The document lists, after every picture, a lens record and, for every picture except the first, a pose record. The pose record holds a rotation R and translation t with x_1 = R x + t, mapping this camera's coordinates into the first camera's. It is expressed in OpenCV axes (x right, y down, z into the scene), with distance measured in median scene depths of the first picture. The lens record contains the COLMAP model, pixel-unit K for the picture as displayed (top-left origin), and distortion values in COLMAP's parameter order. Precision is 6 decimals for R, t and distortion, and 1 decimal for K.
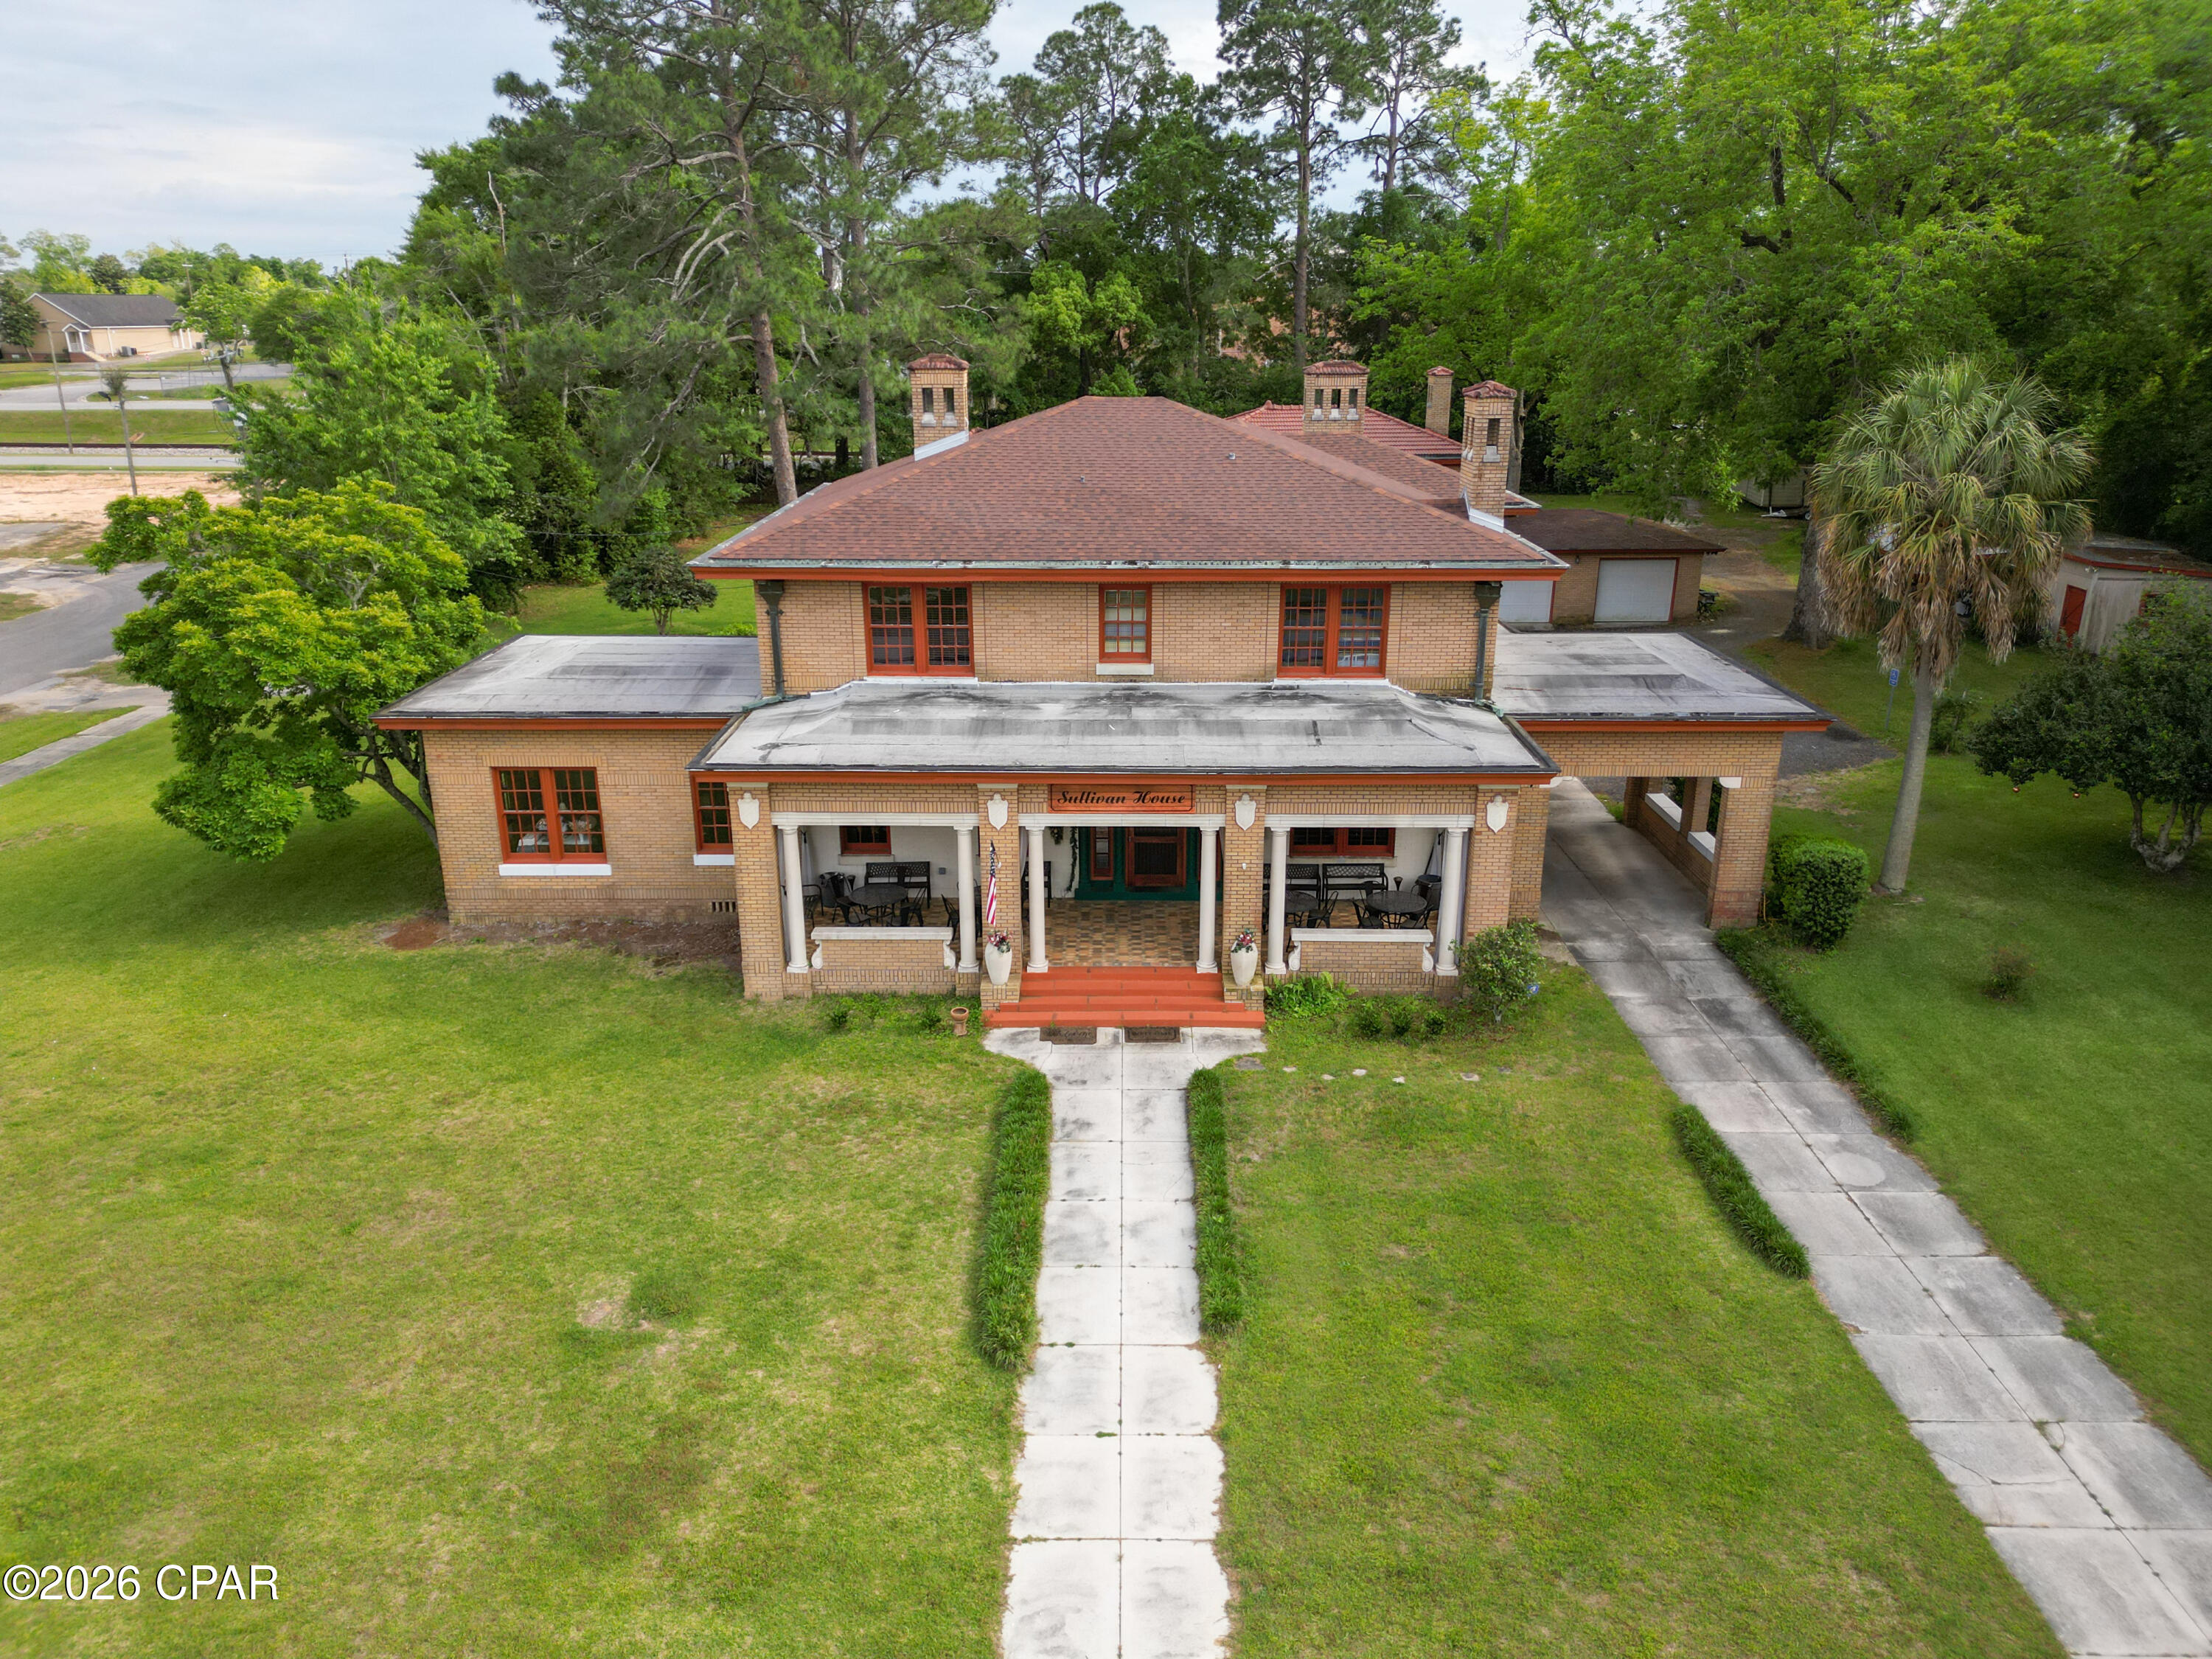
lens RADIAL K [[1562.9, 0, 1109.1], [0, 1562.9, 819.2], [0, 0, 1]] dist [0.060392, -0.068978]
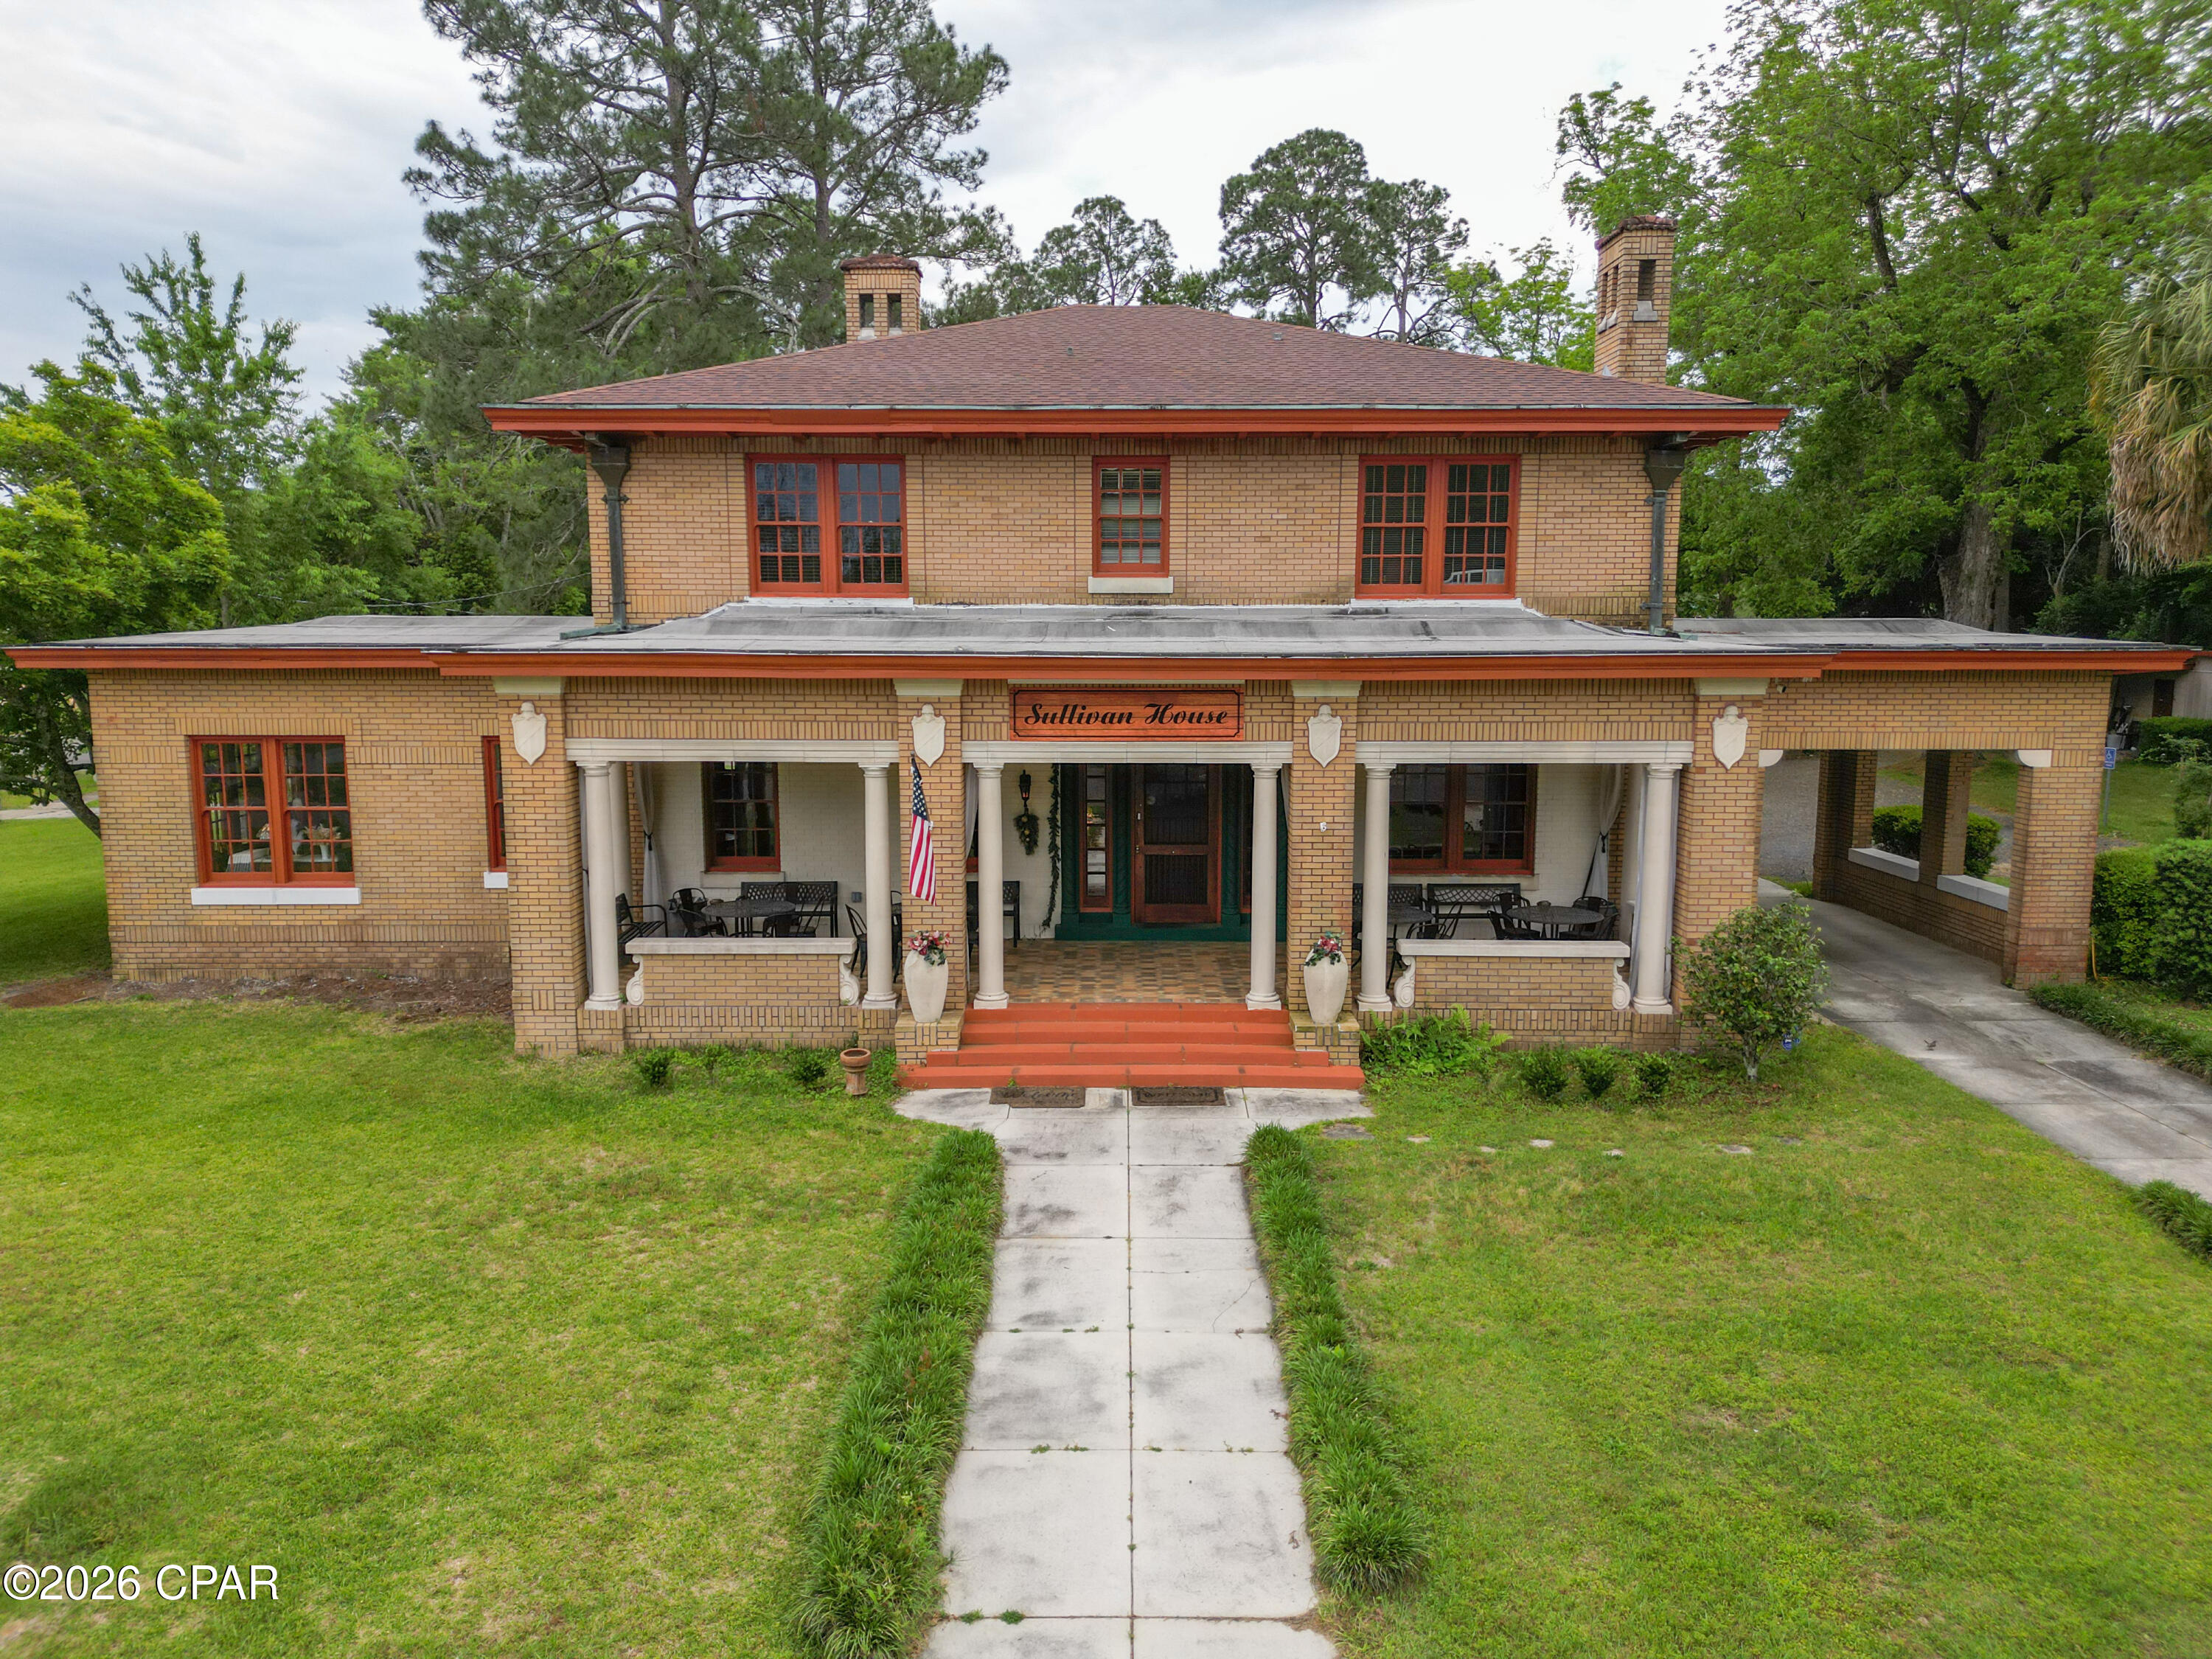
lens RADIAL K [[1562.9, 0, 1109.1], [0, 1562.9, 819.2], [0, 0, 1]] dist [0.060392, -0.068978]
pose [[0.999998, 0.001847, 0.000699, 0.000527], [-0.001681, 0.982026, -0.188737, 0.141994], [-0.001035, 0.188735, 0.982028, 0.378471]]
